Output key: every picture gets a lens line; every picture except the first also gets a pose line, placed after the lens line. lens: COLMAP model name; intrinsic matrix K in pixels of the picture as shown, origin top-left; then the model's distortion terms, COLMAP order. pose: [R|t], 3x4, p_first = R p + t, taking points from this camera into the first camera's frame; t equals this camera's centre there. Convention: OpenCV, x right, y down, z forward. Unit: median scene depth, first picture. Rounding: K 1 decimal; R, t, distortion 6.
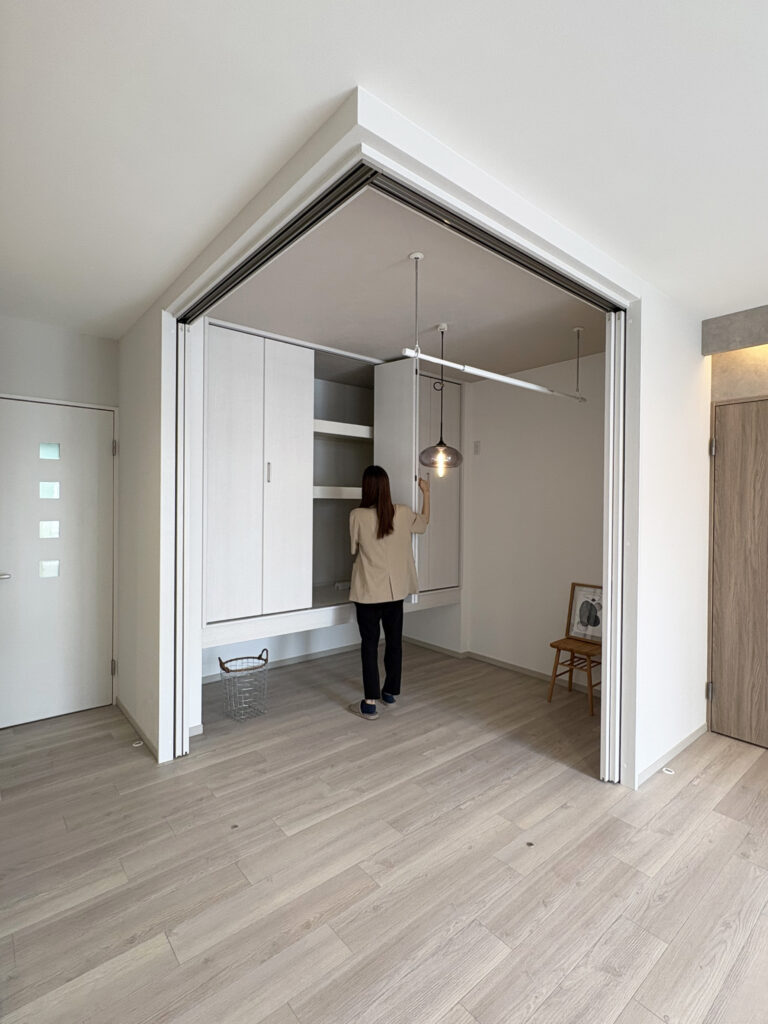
lens RADIAL K [[496.4, 0, 385.5], [0, 496.4, 507.5], [0, 0, 1]] dist [0.002827, -0.002347]
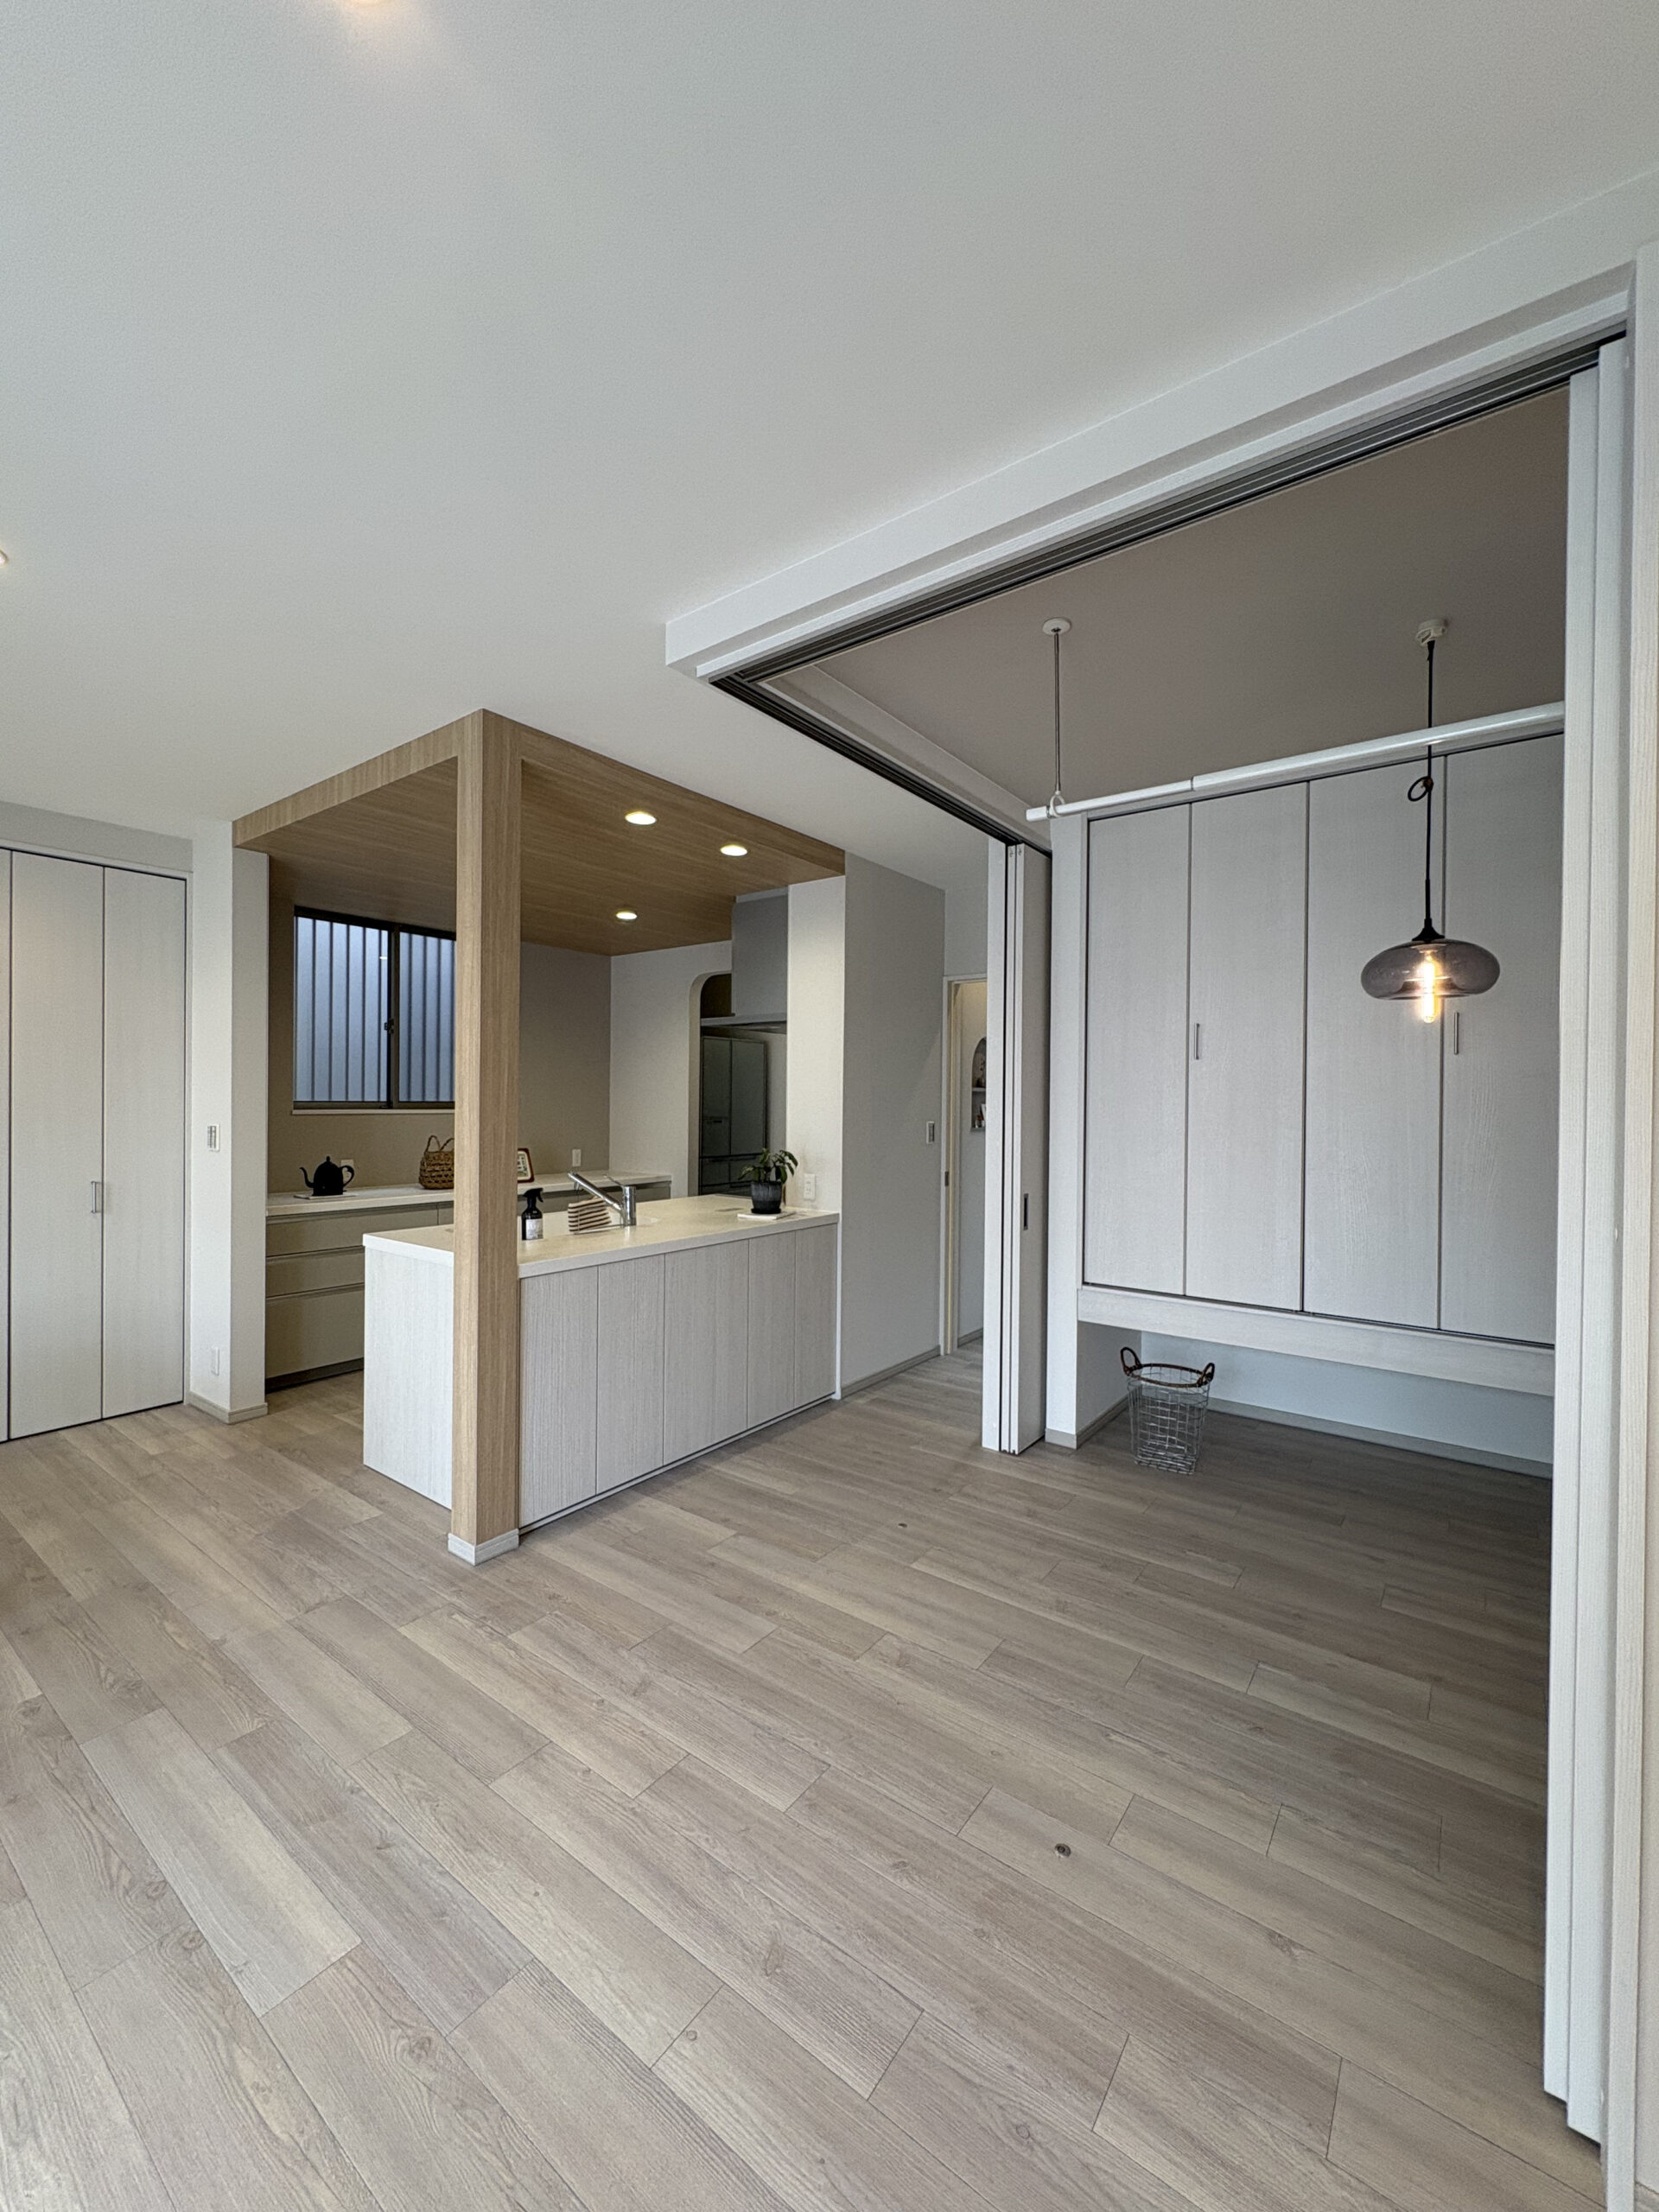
lens RADIAL K [[884.8, 0, 831.5], [0, 884.8, 1104.2], [0, 0, 1]] dist [-0.001584, 0.000456]
pose [[0.229237, -0.002438, -0.973368, 0.817937], [-0.014379, 0.999879, -0.005891, 0.013954], [0.973264, 0.015346, 0.229174, 0.487703]]
